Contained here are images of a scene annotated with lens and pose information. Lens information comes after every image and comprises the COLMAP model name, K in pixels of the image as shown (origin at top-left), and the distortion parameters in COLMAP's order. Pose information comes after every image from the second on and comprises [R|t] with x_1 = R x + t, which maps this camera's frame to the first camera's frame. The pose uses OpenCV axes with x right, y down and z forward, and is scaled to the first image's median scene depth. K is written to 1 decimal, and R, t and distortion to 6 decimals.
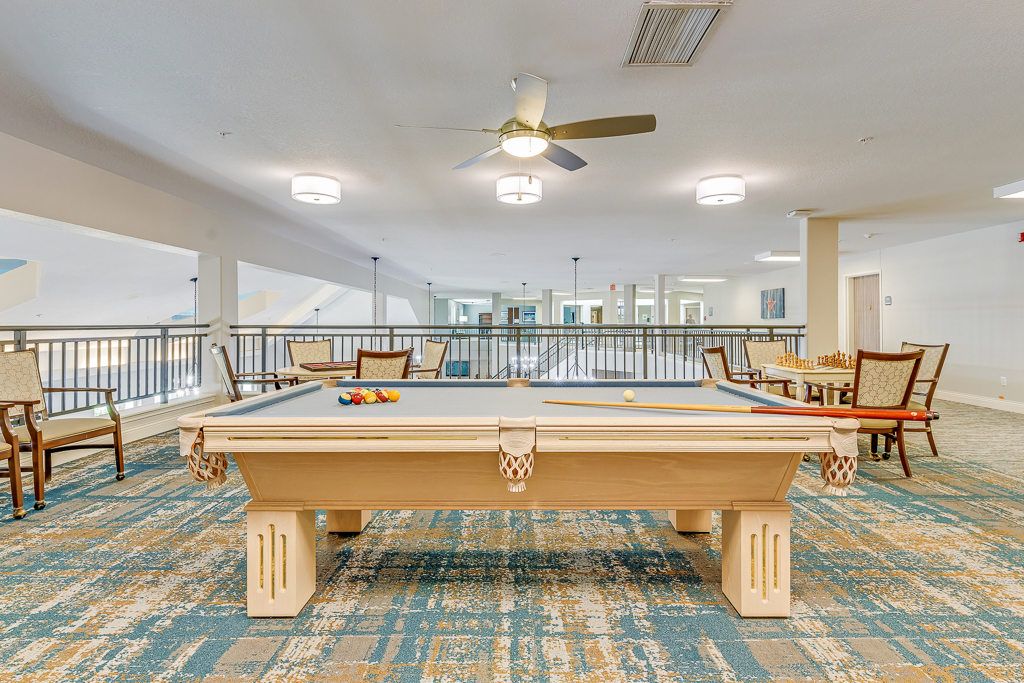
lens RADIAL K [[451.5, 0, 512.0], [0, 451.5, 341.5], [0, 0, 1]] dist [-0.000387, -0.000285]
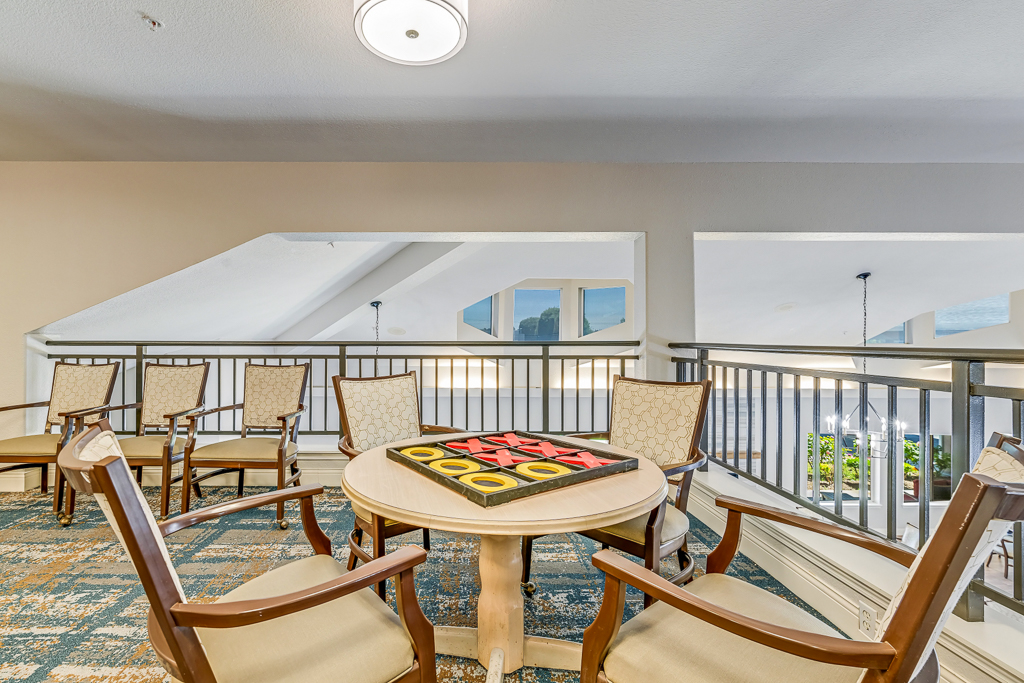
lens RADIAL K [[451.5, 0, 512.0], [0, 451.5, 341.5], [0, 0, 1]] dist [-0.000387, -0.000285]
pose [[-0.002131, -0.006483, -0.999977, -0.030347], [-0.033662, 0.999413, -0.006408, -0.028329], [0.999431, 0.033647, -0.002348, 0.956294]]
